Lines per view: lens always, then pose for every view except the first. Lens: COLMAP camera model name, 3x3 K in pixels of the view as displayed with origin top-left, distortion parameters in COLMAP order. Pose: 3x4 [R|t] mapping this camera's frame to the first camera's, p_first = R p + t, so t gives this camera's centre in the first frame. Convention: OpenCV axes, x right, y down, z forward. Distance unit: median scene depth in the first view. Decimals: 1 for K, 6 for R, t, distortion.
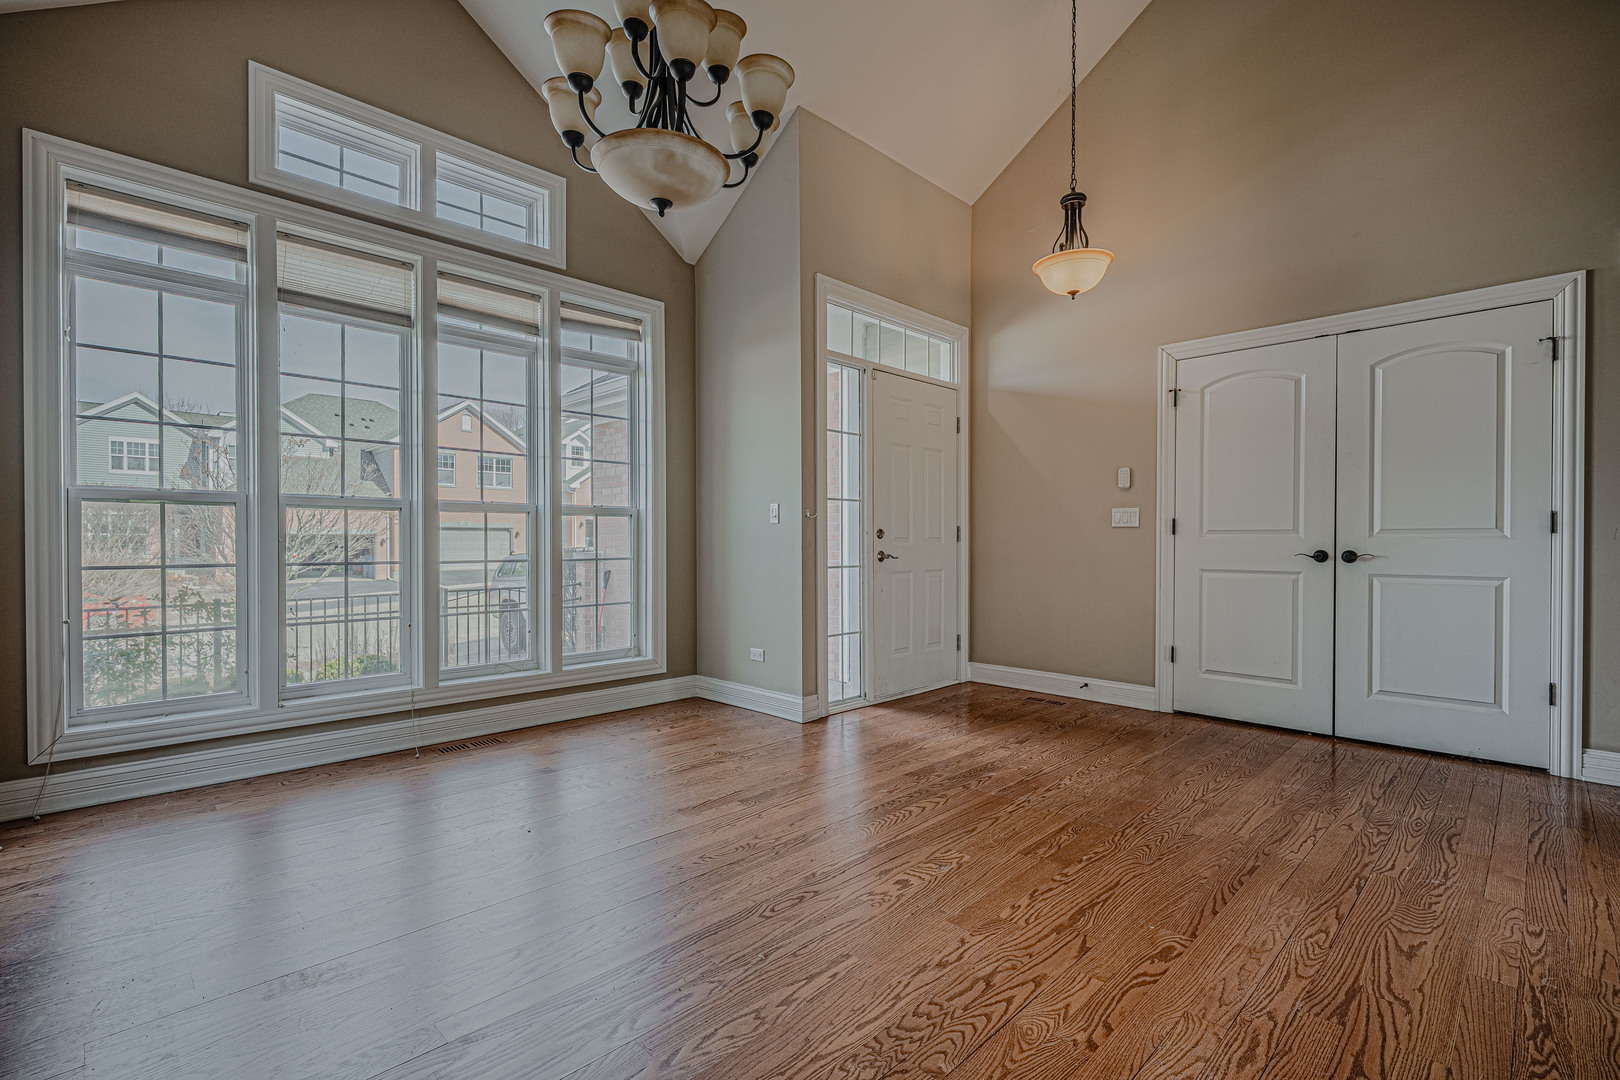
lens RADIAL K [[727.2, 0, 807.8], [0, 727.2, 542.2], [0, 0, 1]] dist [-0.003108, 0.001493]
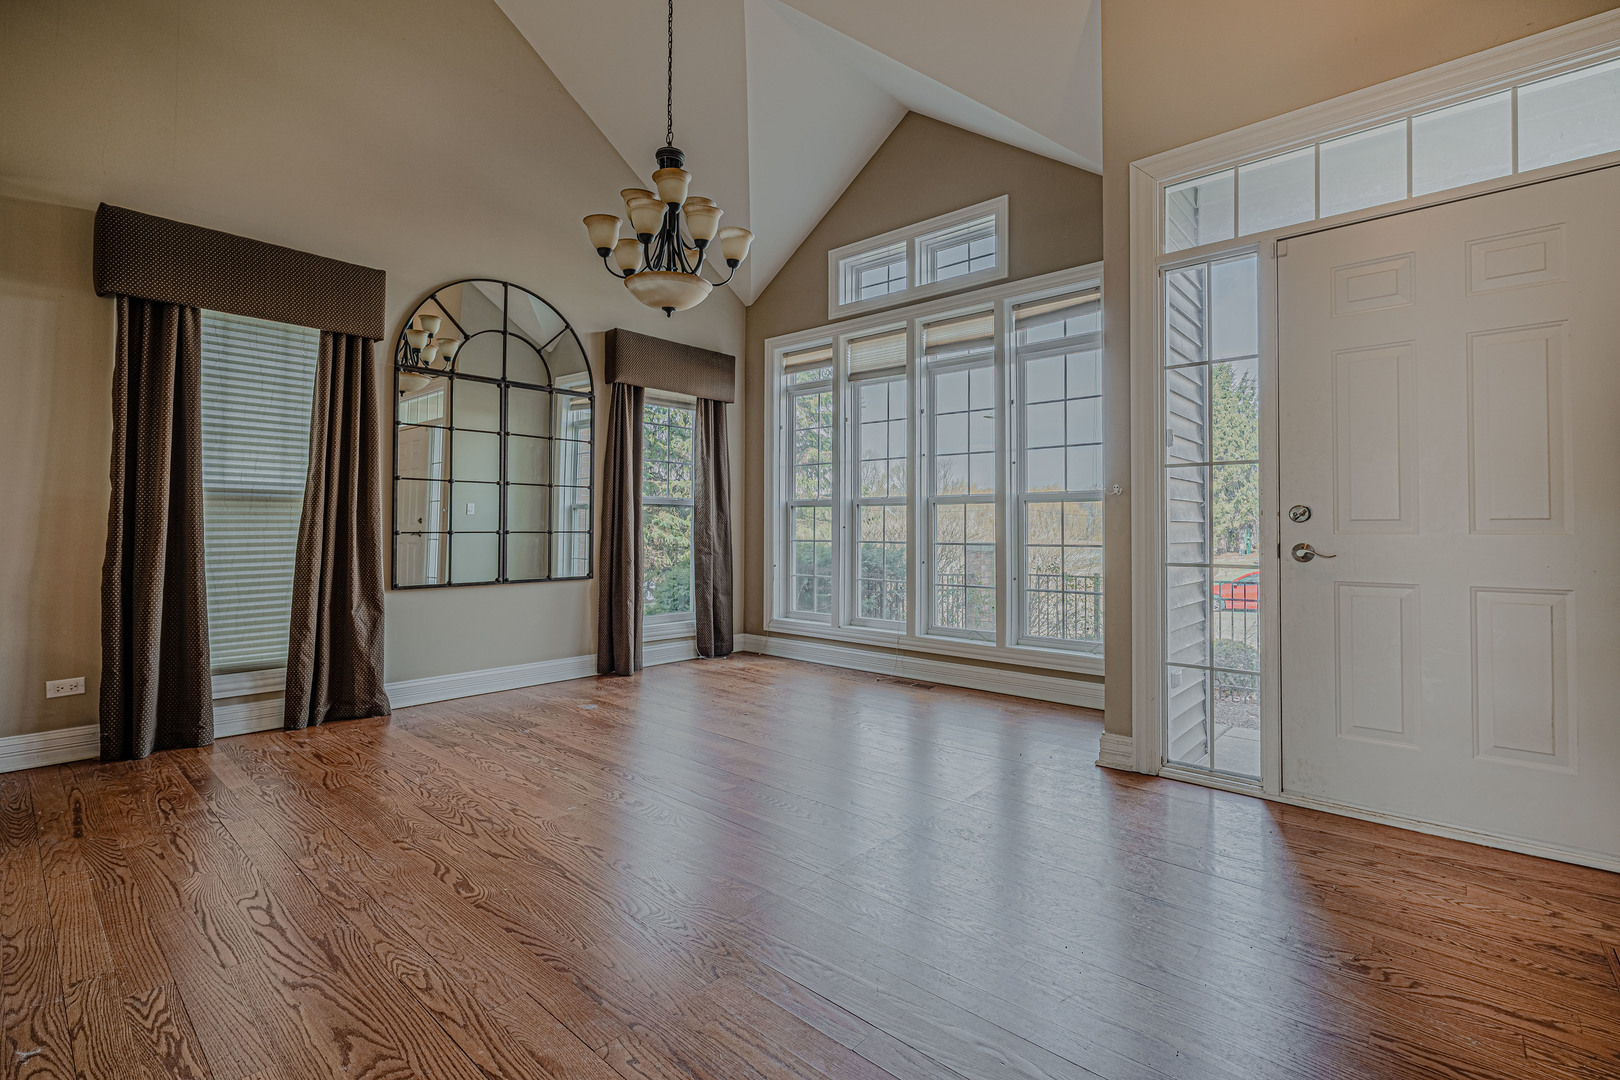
lens RADIAL K [[727.2, 0, 798.1], [0, 727.2, 508.7], [0, 0, 1]] dist [-0.003108, 0.001493]
pose [[0.063773, -0.027626, -0.997582, 1.647413], [-0.007831, 0.999572, -0.028182, 0.008425], [0.997934, 0.009609, 0.063529, 1.423662]]
